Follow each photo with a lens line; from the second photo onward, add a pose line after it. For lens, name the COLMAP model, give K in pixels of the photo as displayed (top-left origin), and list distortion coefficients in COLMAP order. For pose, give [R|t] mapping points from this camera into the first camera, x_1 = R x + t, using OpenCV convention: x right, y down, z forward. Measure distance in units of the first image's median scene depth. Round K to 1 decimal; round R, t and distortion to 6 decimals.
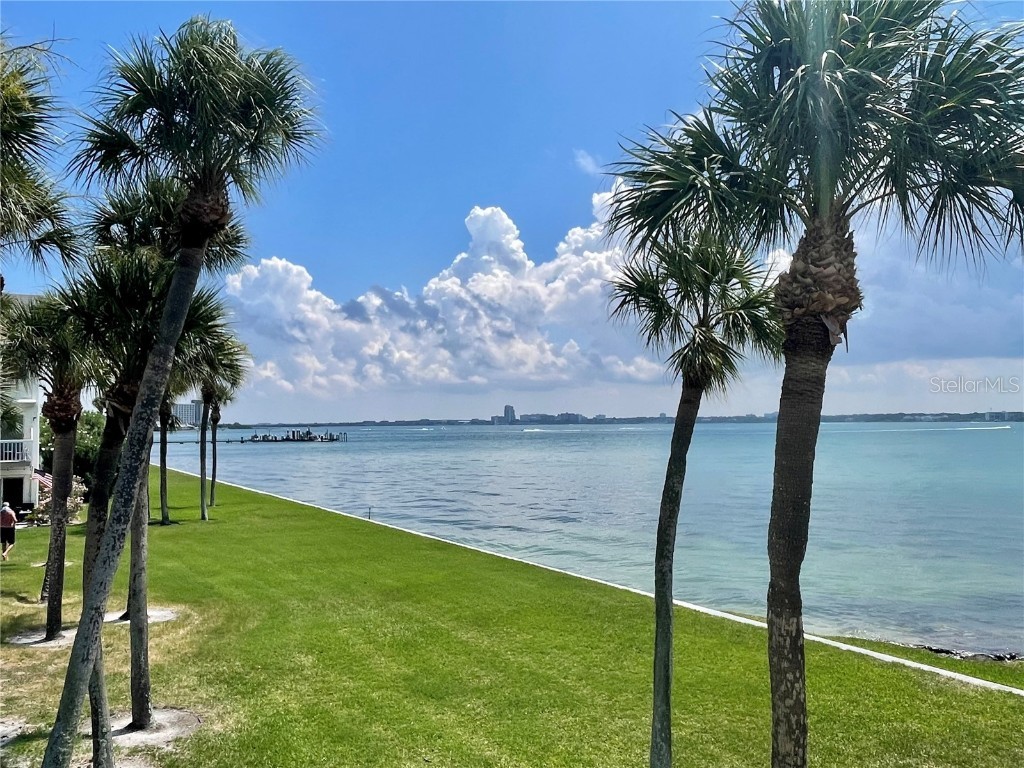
lens RADIAL K [[770.6, 0, 515.9], [0, 770.6, 388.3], [0, 0, 1]] dist [0.073809, -0.088223]
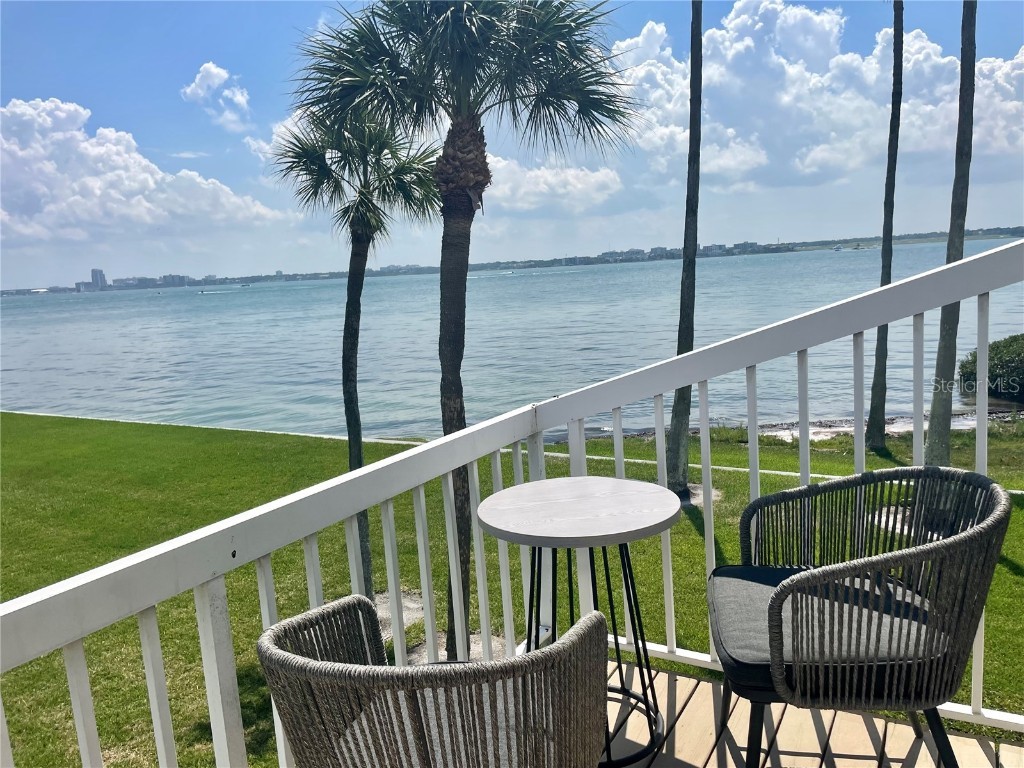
lens RADIAL K [[770.6, 0, 517.1], [0, 770.6, 394.1], [0, 0, 1]] dist [0.073809, -0.088223]
pose [[0.884696, -0.117177, 0.451200, -0.191104], [0.028981, 0.979846, 0.197642, -0.002792], [-0.465266, -0.161776, 0.870262, -0.308694]]
